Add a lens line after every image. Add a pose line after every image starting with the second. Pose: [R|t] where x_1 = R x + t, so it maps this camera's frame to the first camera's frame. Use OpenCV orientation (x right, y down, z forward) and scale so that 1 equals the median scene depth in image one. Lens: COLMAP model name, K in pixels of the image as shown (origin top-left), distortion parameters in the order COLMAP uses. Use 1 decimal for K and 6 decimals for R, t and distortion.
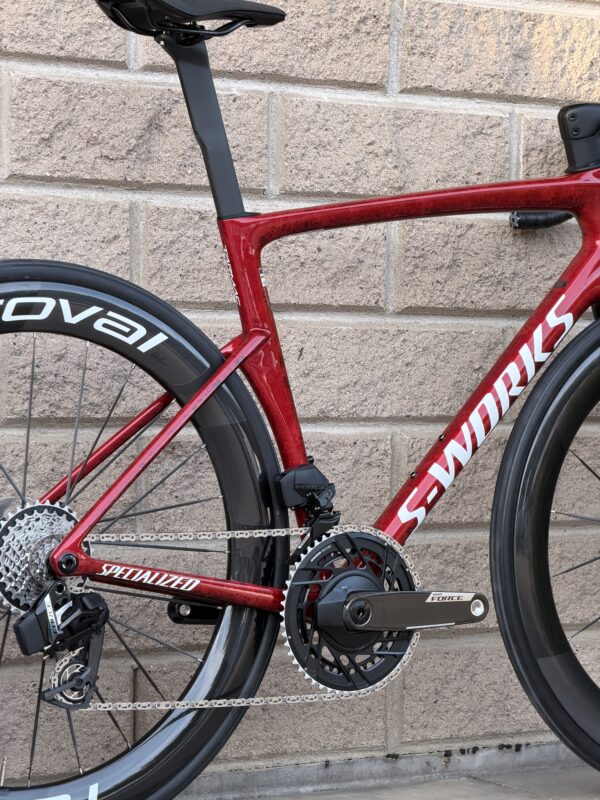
lens RADIAL K [[2434.5, 0, 300.0], [0, 2434.5, 400.0], [0, 0, 1]] dist [0.166038, 0.714343]
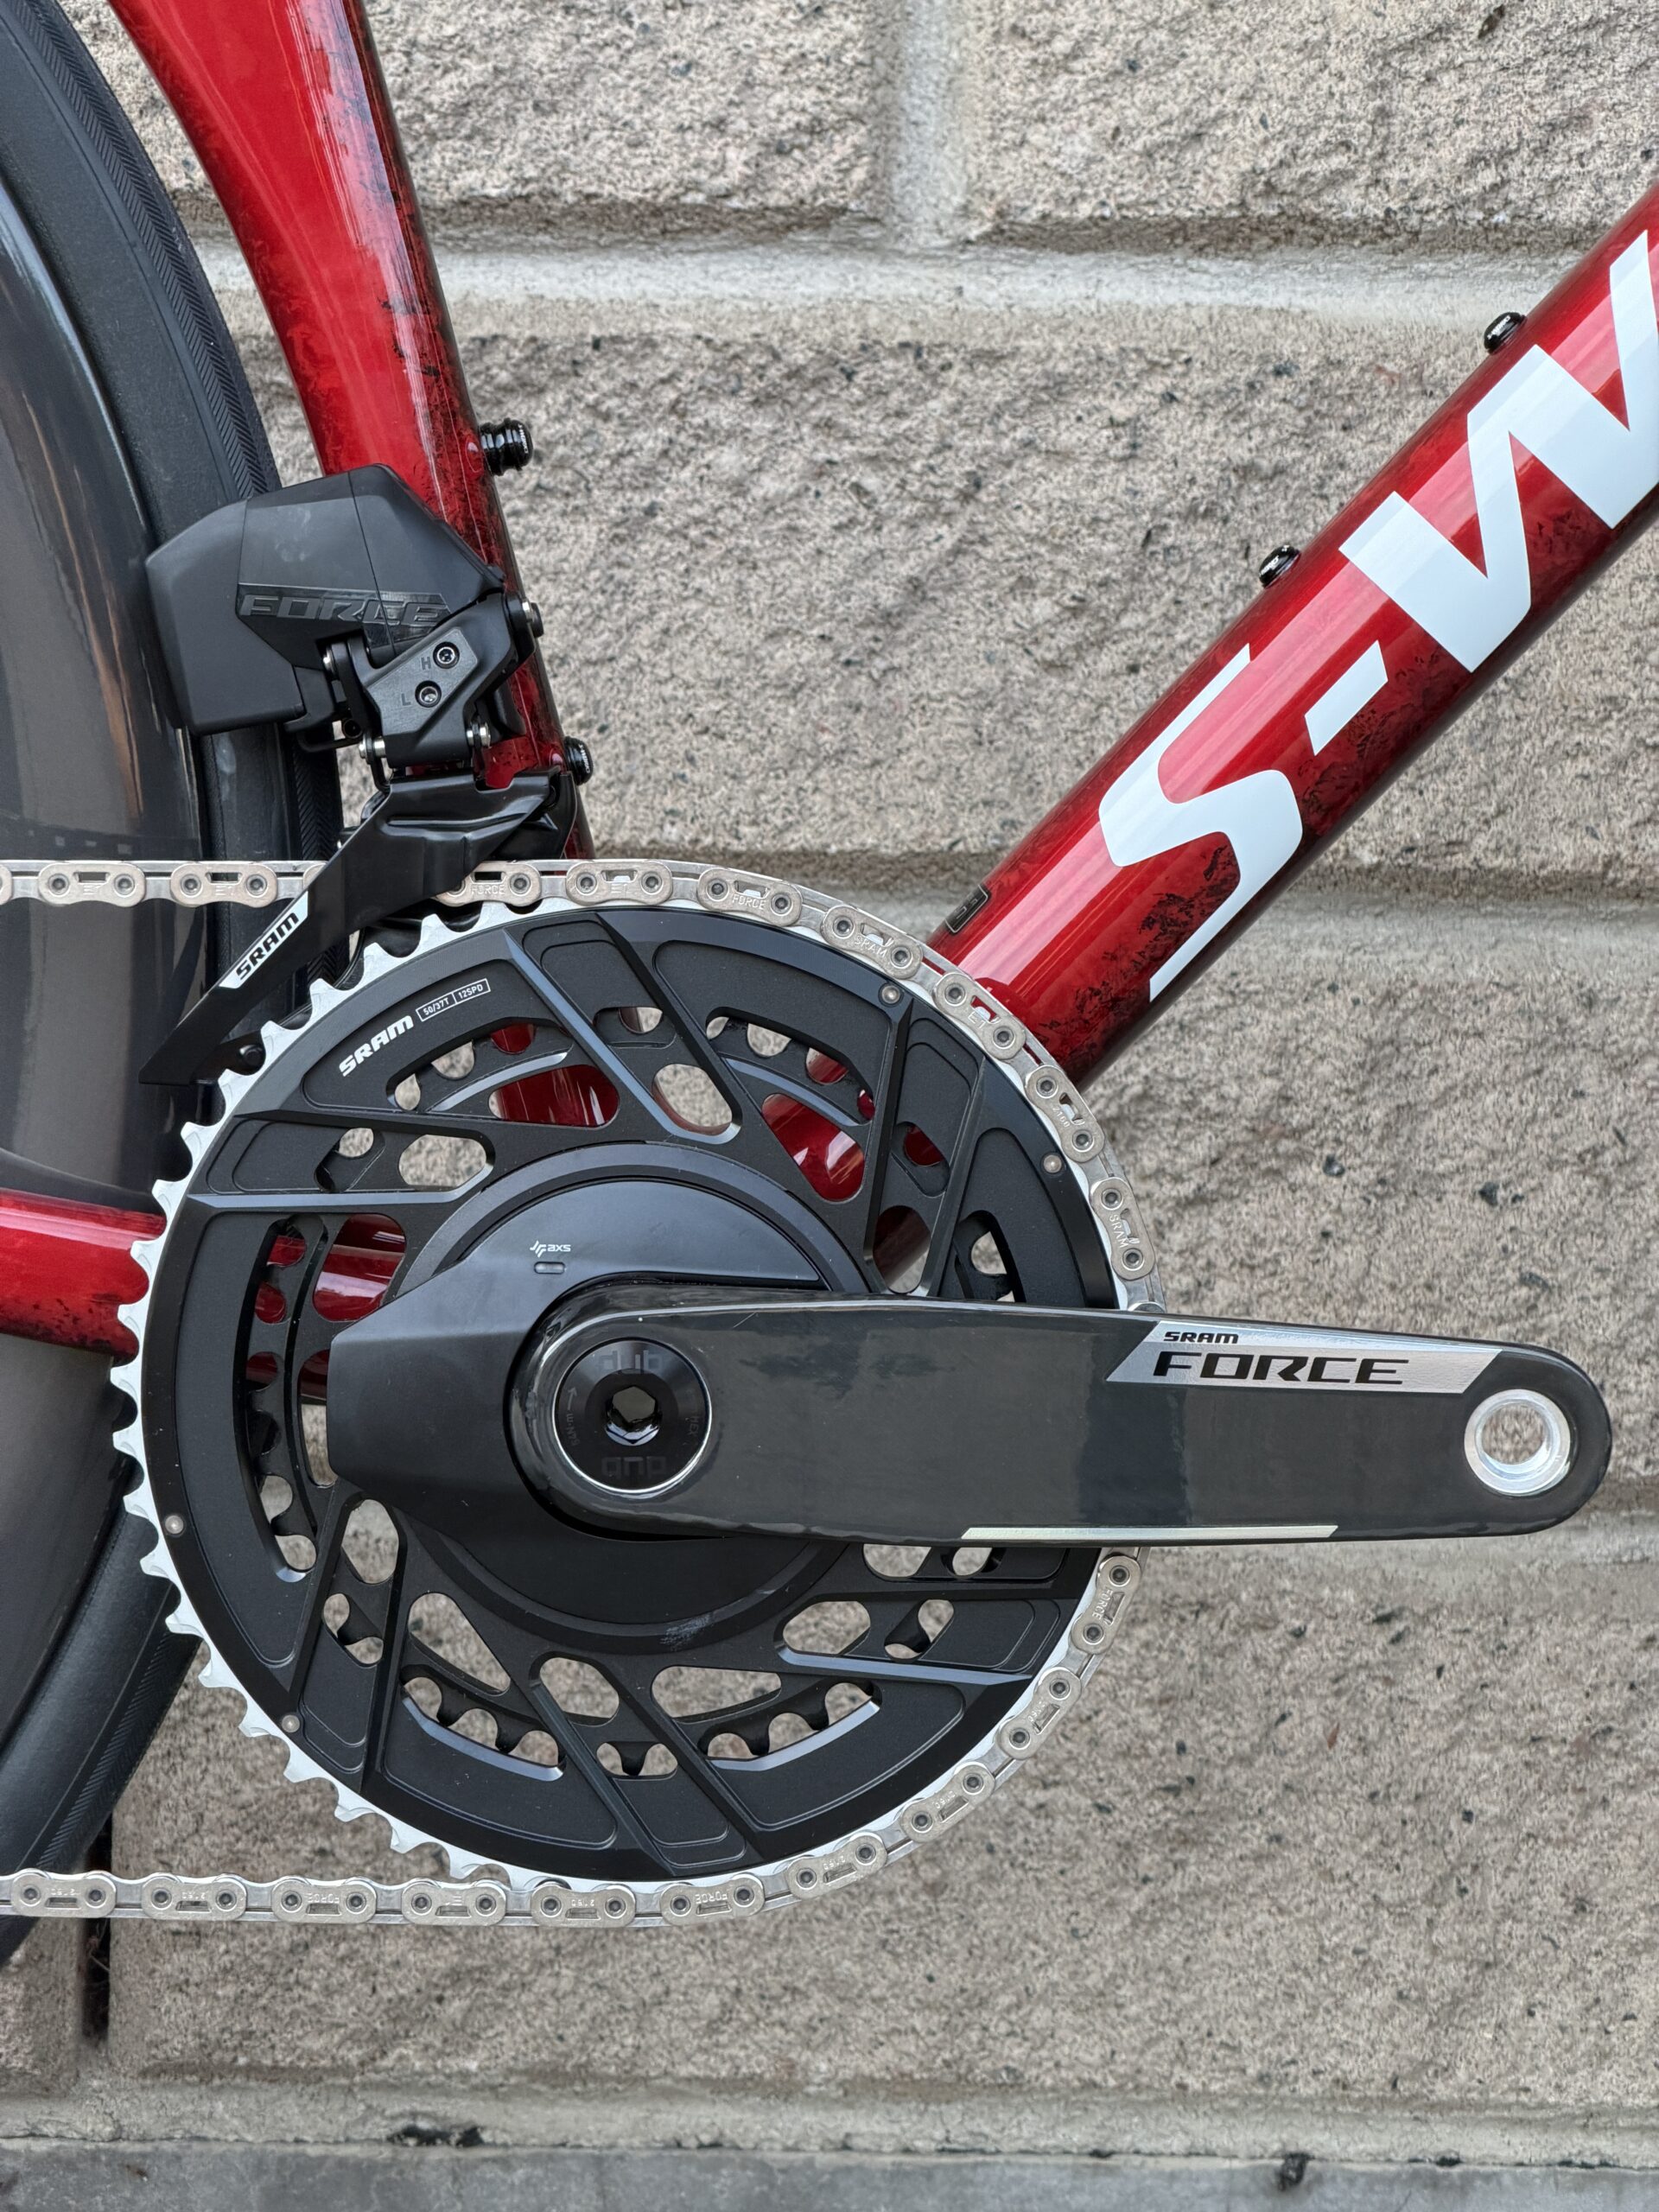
lens RADIAL K [[6731.3, 0, 829.5], [0, 6731.3, 1106.0], [0, 0, 1]] dist [0.166038, 0.714343]
pose [[0.844608, 0.079027, -0.529521, 0.265278], [-0.019336, 0.992903, 0.117342, 0.015242], [0.535036, -0.088869, 0.840142, 0.634323]]
